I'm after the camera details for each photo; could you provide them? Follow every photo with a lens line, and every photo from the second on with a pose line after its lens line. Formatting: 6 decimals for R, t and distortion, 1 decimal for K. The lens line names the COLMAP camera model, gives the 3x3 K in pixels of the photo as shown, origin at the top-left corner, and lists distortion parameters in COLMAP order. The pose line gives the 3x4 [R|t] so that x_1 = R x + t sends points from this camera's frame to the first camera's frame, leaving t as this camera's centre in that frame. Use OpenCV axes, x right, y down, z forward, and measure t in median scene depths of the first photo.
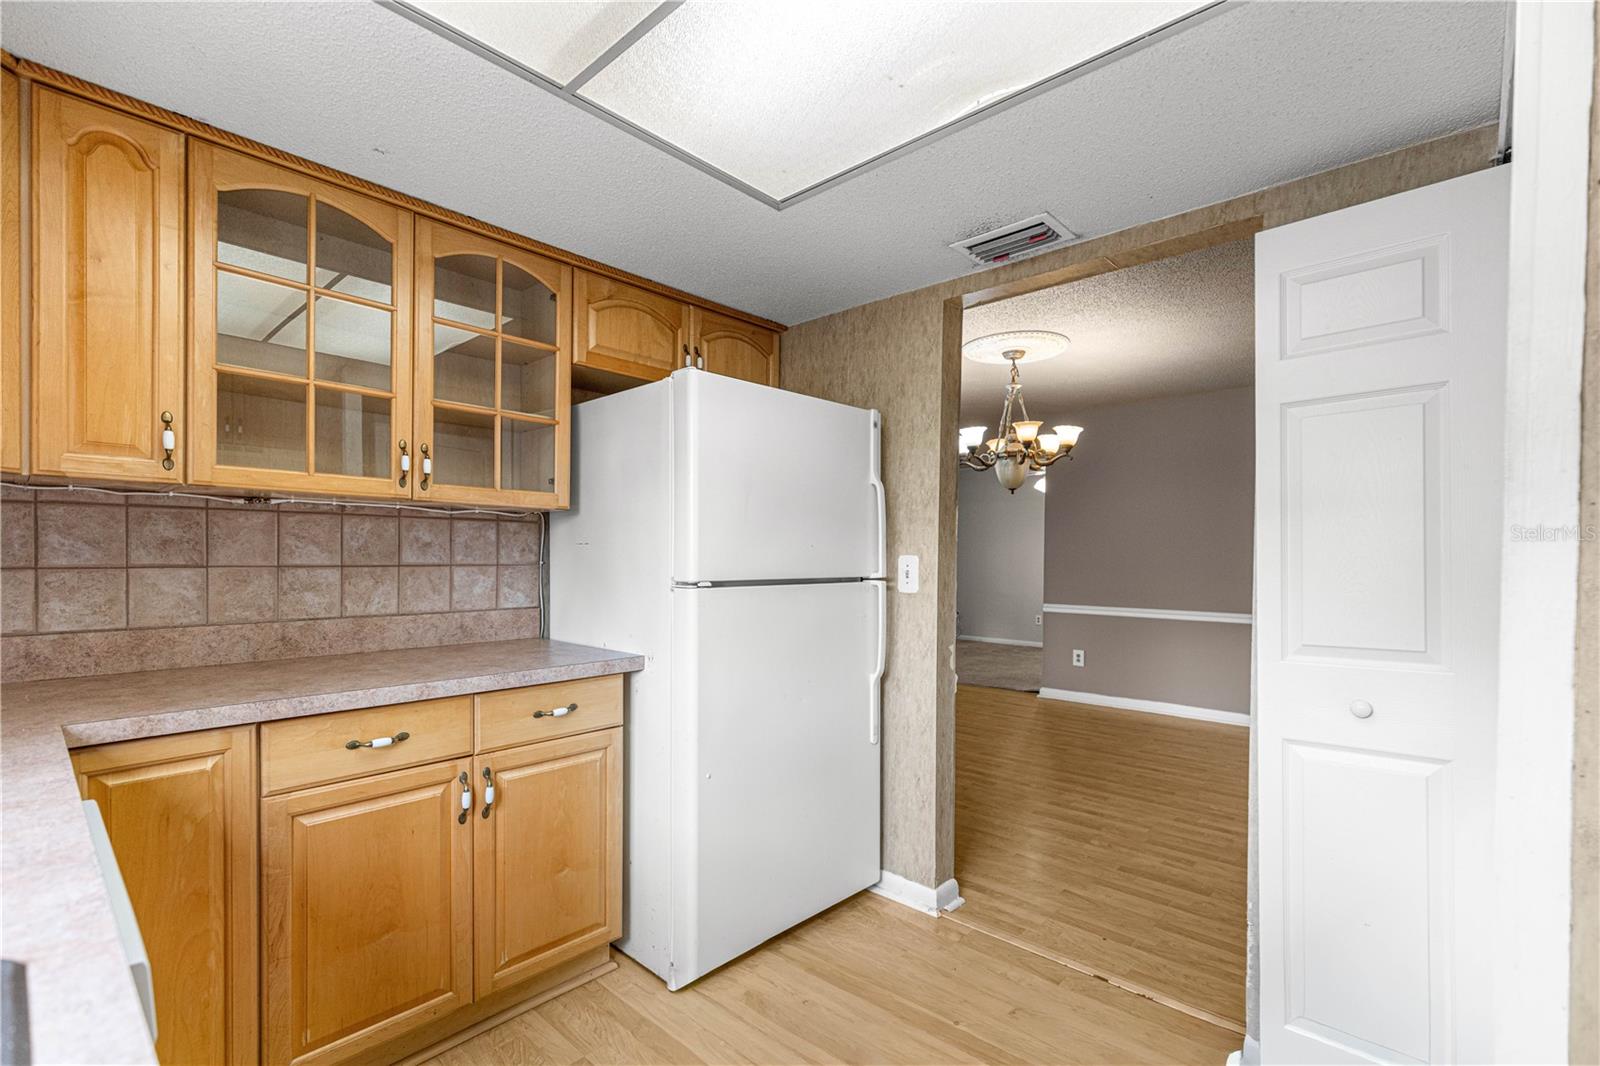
lens RADIAL K [[725.9, 0, 802.2], [0, 725.9, 553.0], [0, 0, 1]] dist [0.009953, 0.000060]
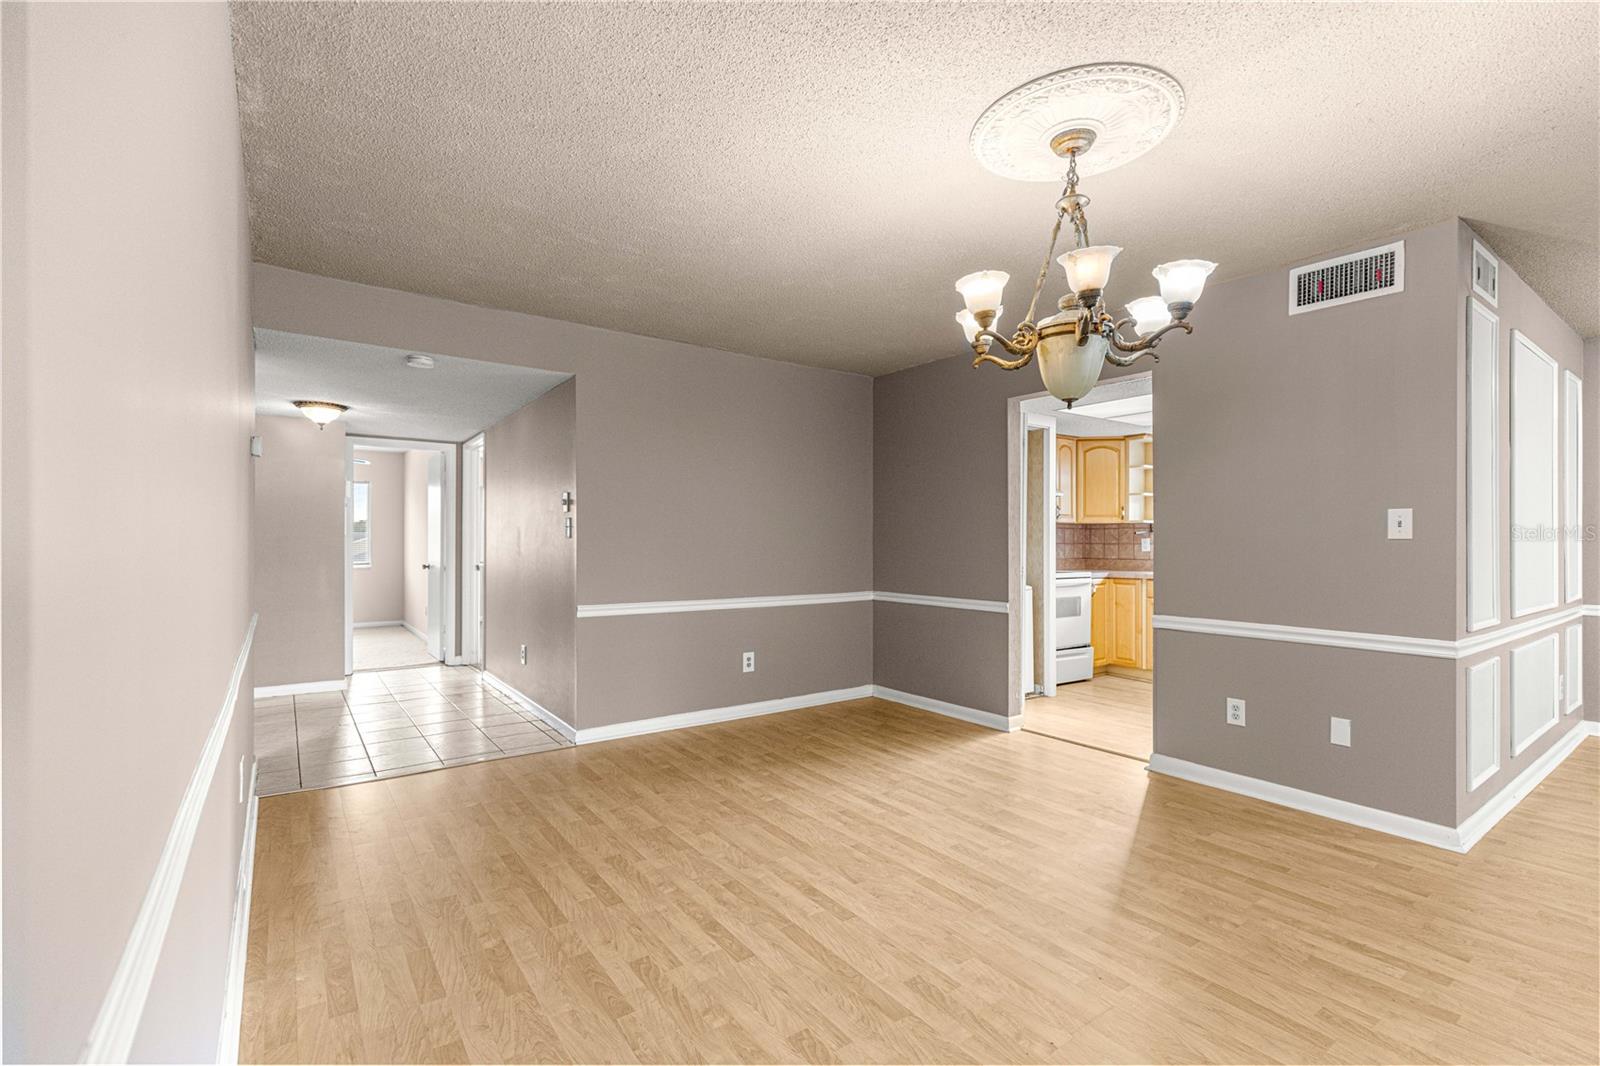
lens RADIAL K [[712.0, 0, 808.8], [0, 712.0, 542.6], [0, 0, 1]] dist [0.004836, -0.000308]
pose [[-0.981413, -0.013371, 0.191444, 0.402484], [-0.013483, 0.999909, 0.000715, 0.017586], [-0.191436, -0.001879, -0.981503, 1.654270]]
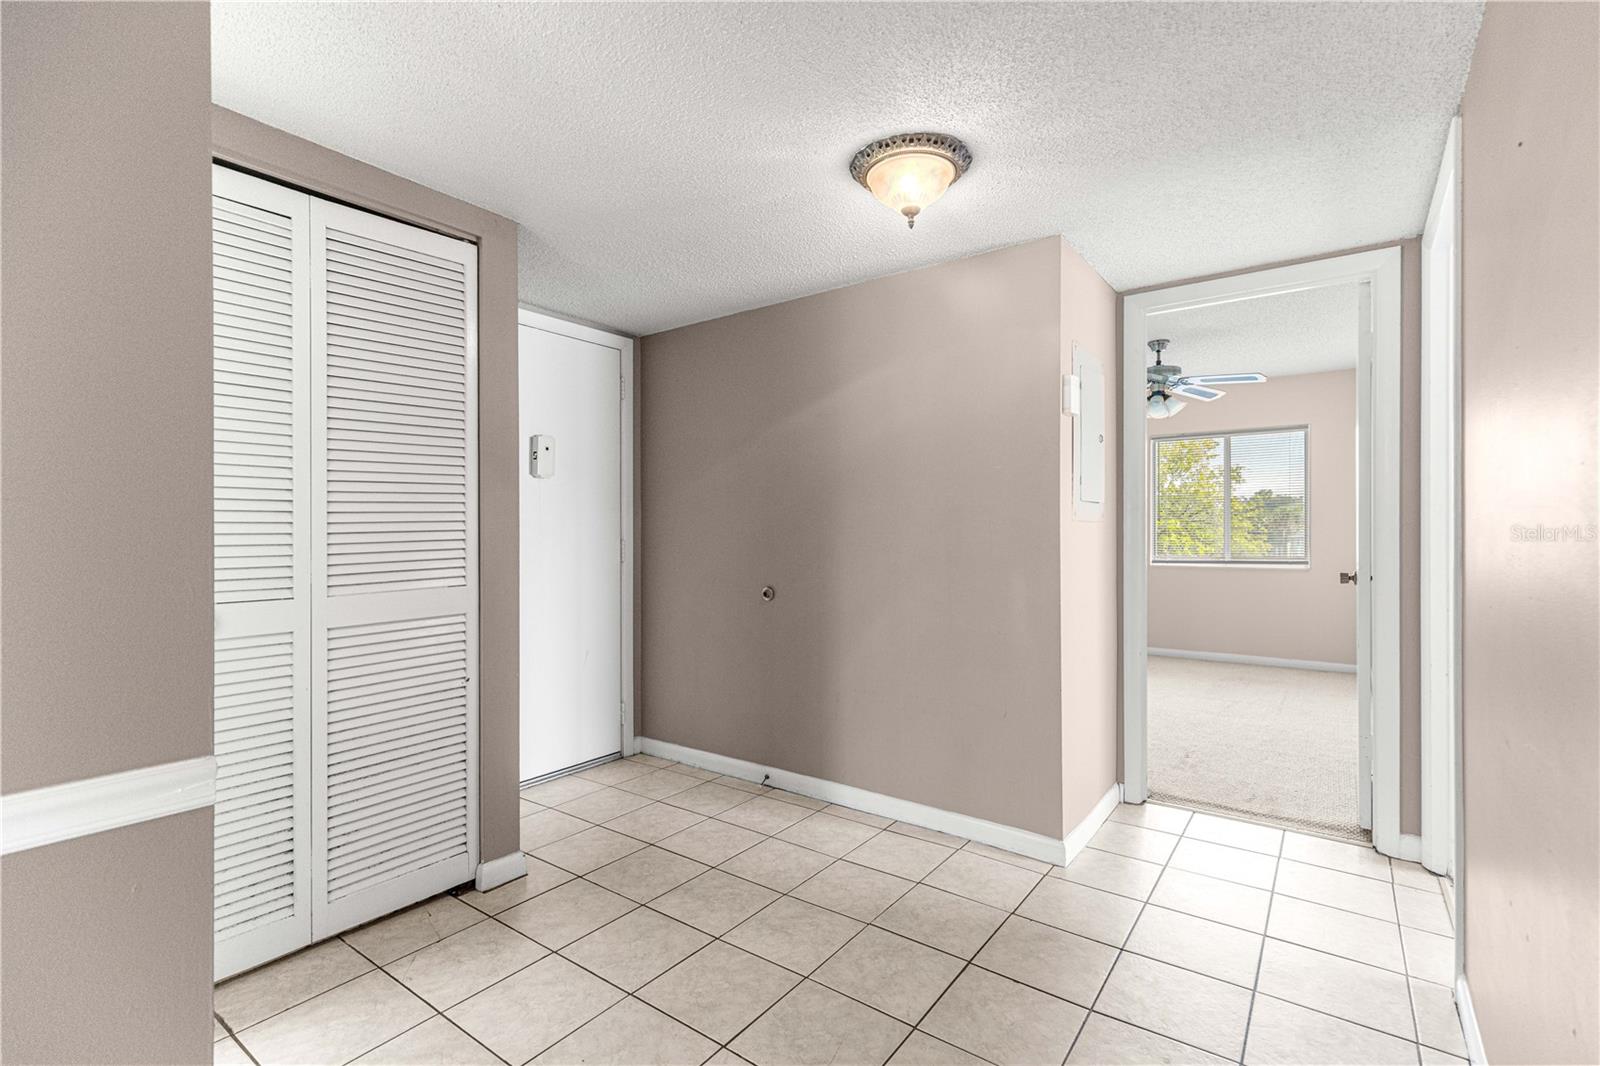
lens RADIAL K [[730.7, 0, 799.1], [0, 730.7, 535.7], [0, 0, 1]] dist [0.008803, -0.000040]
pose [[-0.110131, -0.013600, 0.993824, 0.984417], [-0.000829, 0.999907, 0.013591, 0.035153], [-0.993917, 0.000673, -0.110132, 0.723933]]
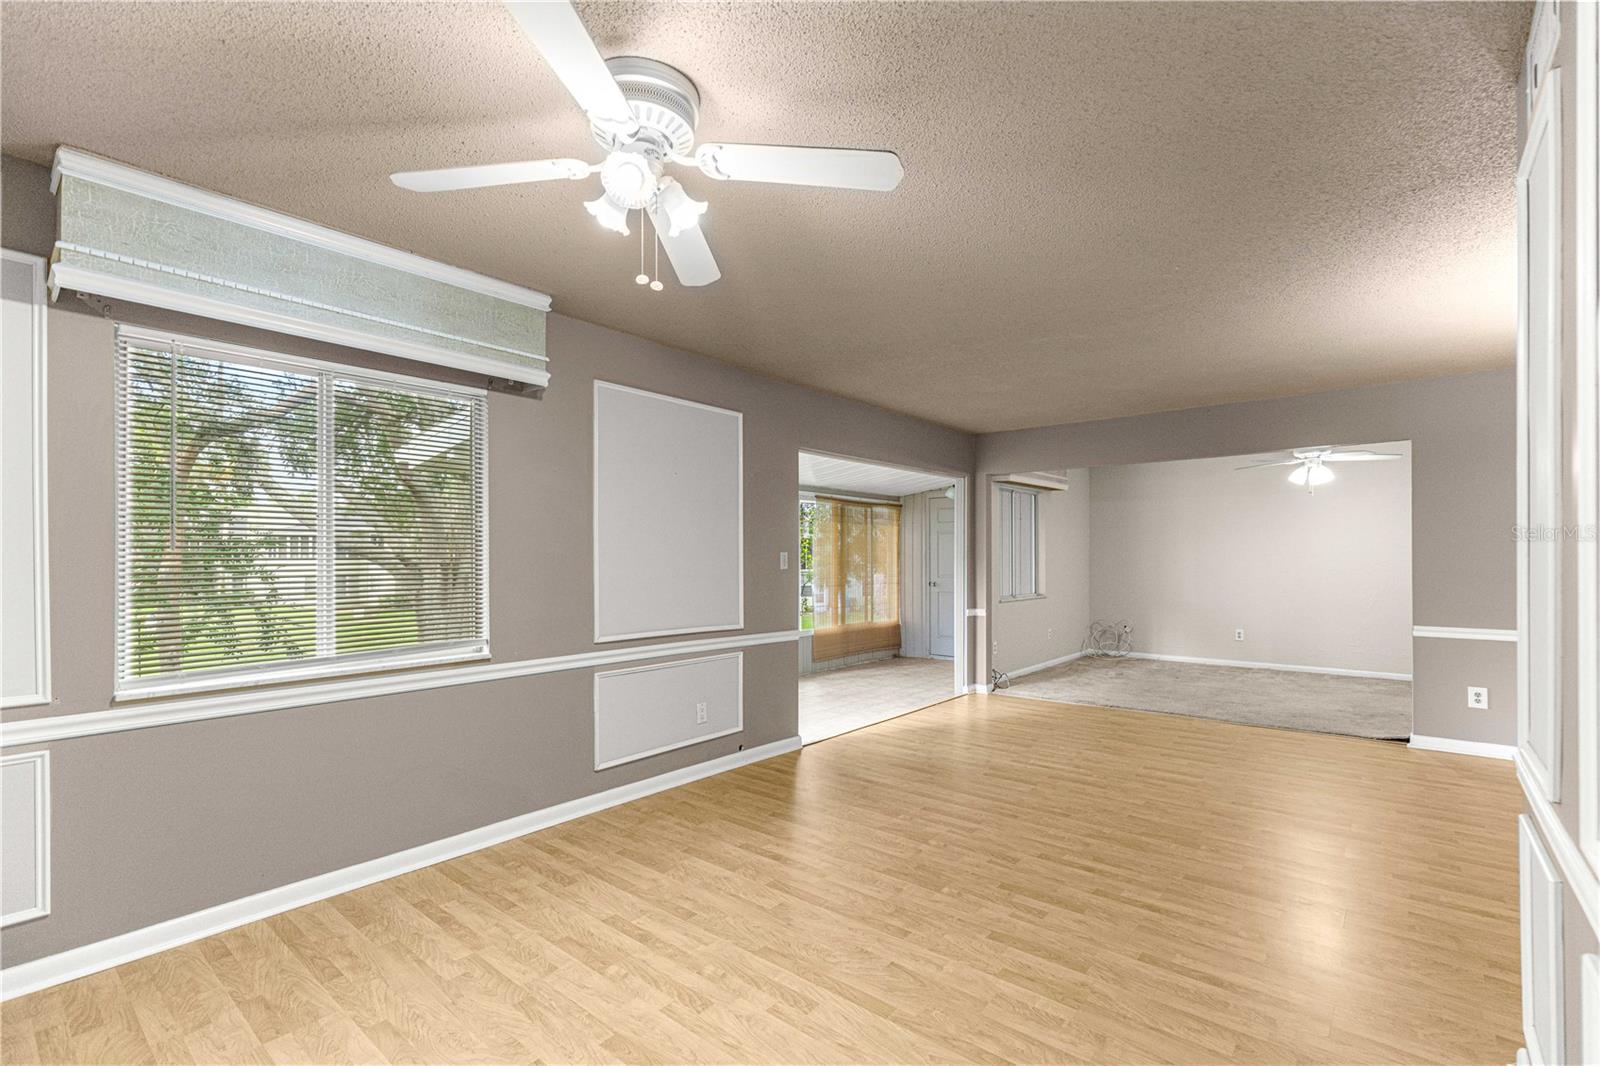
lens RADIAL K [[716.8, 0, 805.2], [0, 716.8, 551.0], [0, 0, 1]] dist [0.006314, 0.000168]
pose [[0.998763, -0.011221, 0.048432, -0.549310], [0.011299, 0.999935, -0.001320, -0.025254], [-0.048414, 0.001865, 0.998826, 0.423463]]
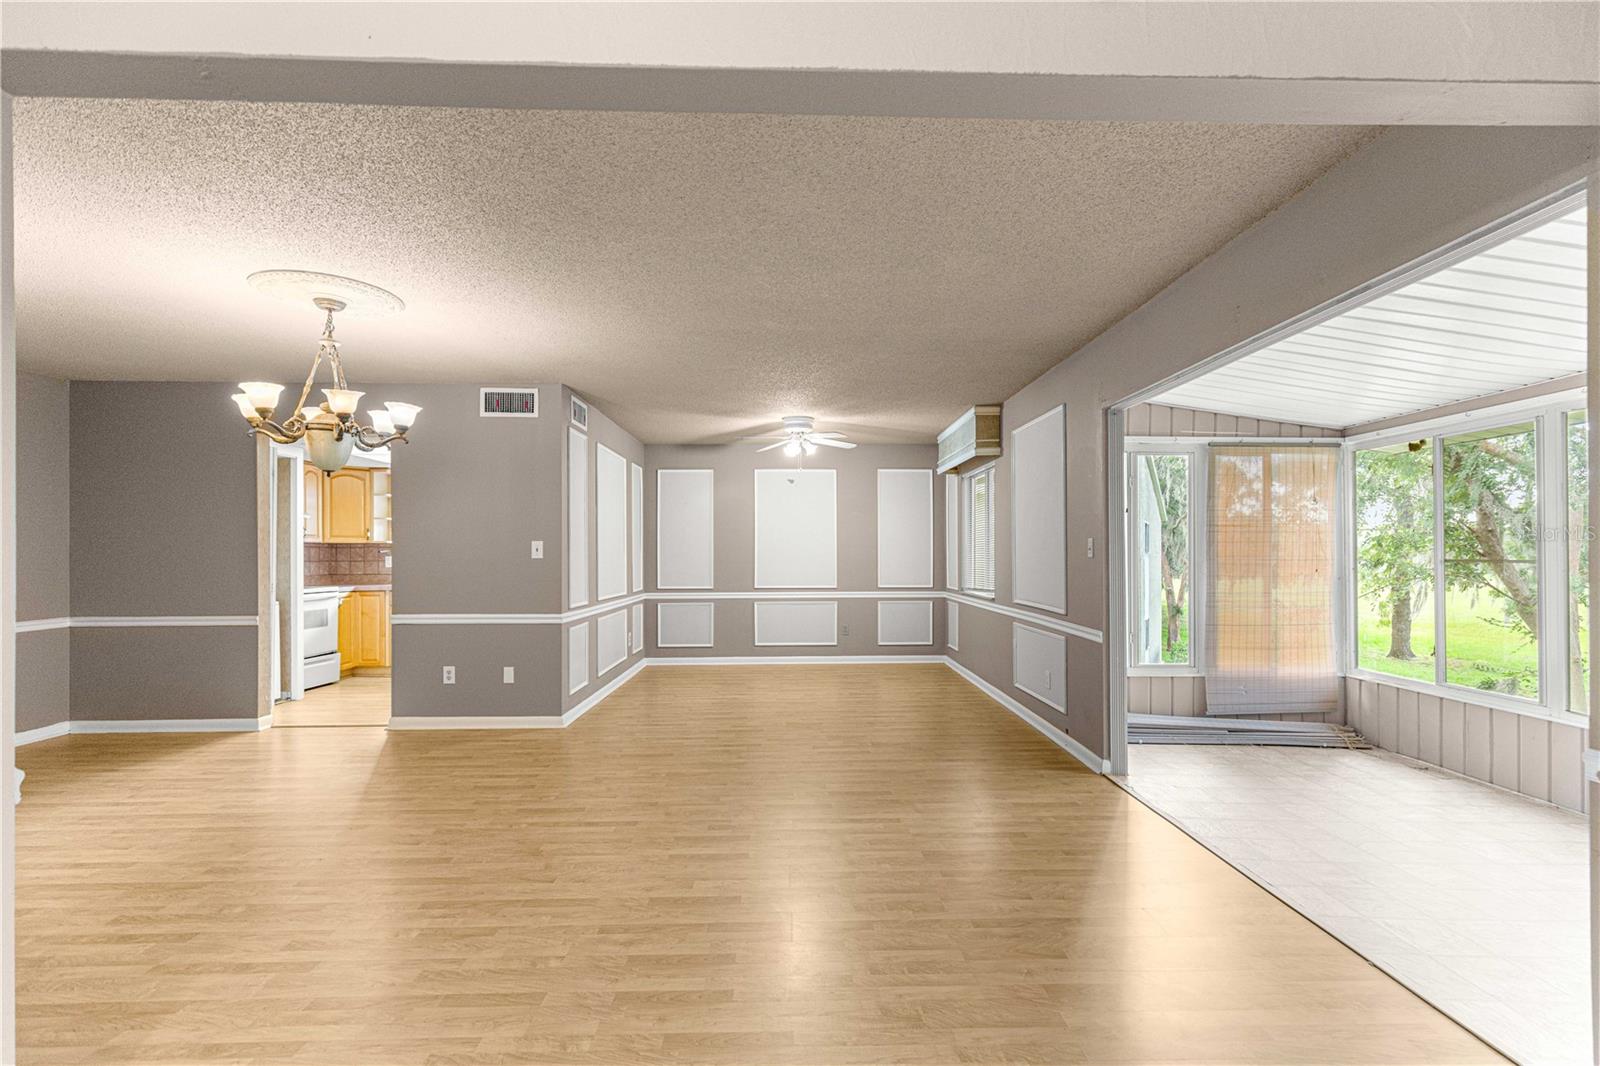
lens RADIAL K [[716.8, 0, 805.2], [0, 716.8, 551.0], [0, 0, 1]] dist [0.006314, 0.000168]
pose [[-0.719845, -0.013282, -0.694008, 0.494623], [-0.002923, 0.999866, -0.016104, 0.012274], [0.694129, -0.009564, -0.719787, 2.078534]]
